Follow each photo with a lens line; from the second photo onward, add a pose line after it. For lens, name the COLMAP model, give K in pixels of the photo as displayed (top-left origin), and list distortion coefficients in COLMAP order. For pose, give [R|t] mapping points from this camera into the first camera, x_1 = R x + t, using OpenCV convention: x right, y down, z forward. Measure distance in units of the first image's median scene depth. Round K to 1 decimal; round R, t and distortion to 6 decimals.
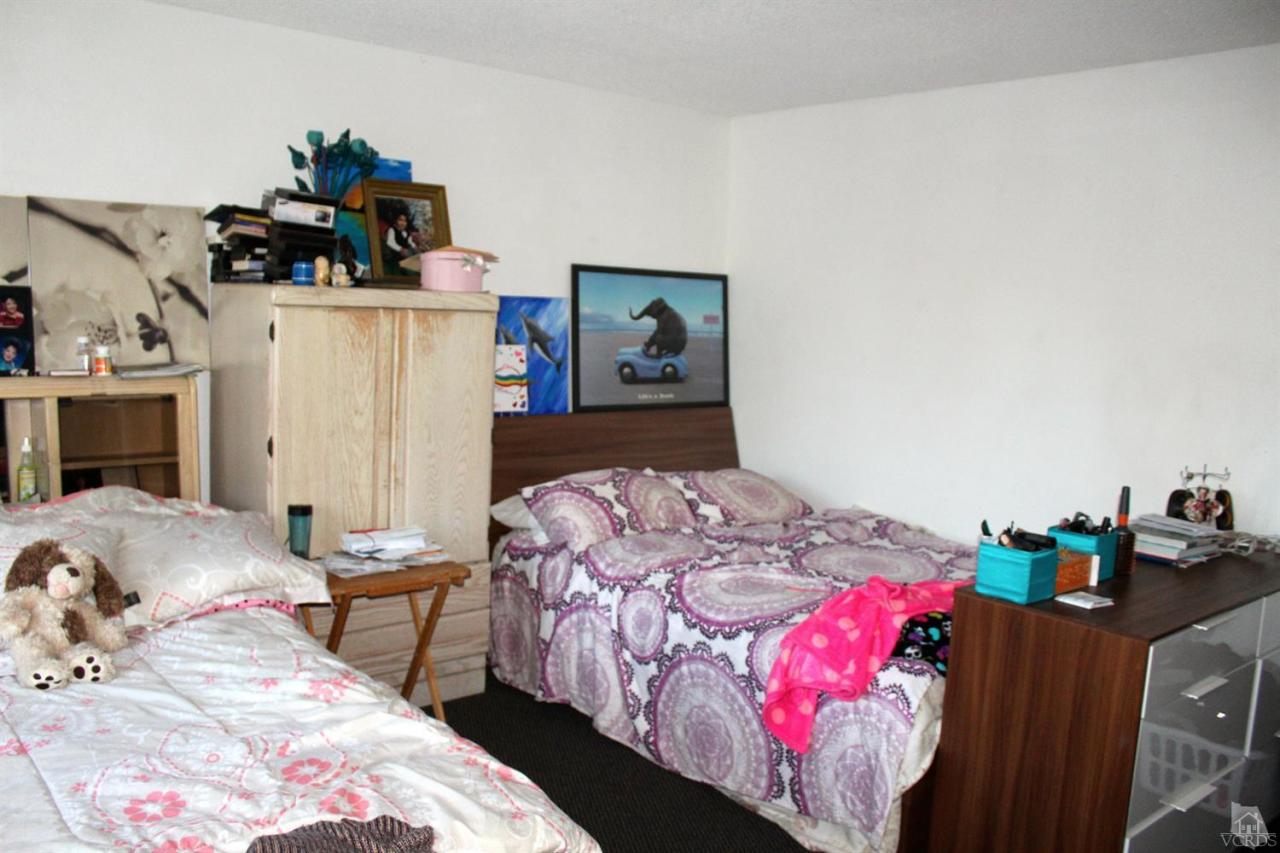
lens RADIAL K [[1071.1, 0, 636.2], [0, 1071.1, 427.6], [0, 0, 1]] dist [-0.142600, 0.120007]
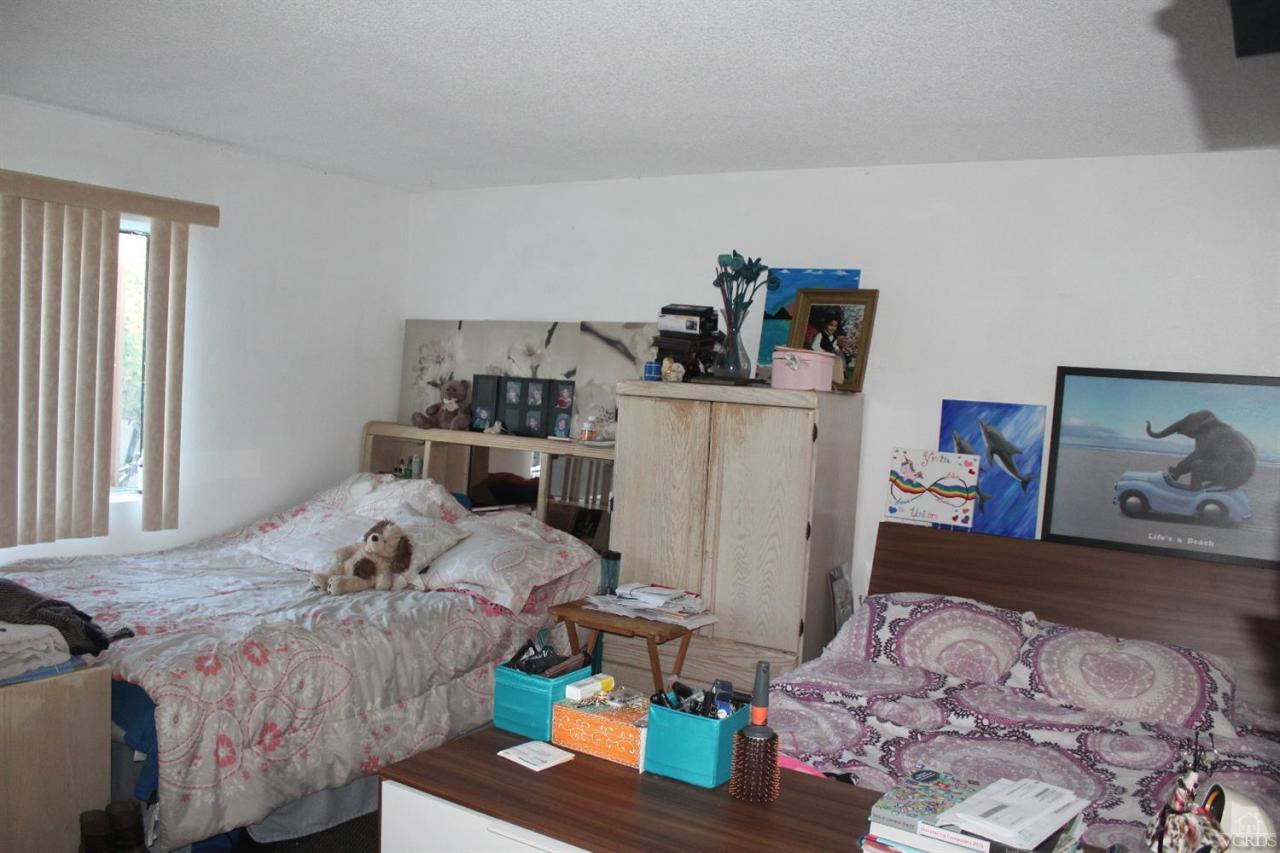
lens RADIAL K [[1071.1, 0, 632.7], [0, 1071.1, 434.0], [0, 0, 1]] dist [-0.142600, 0.120007]
pose [[0.303013, 0.031585, -0.952463, 0.662331], [-0.152721, 0.988143, -0.015818, -0.036040], [0.940670, 0.150254, 0.304243, 0.449523]]
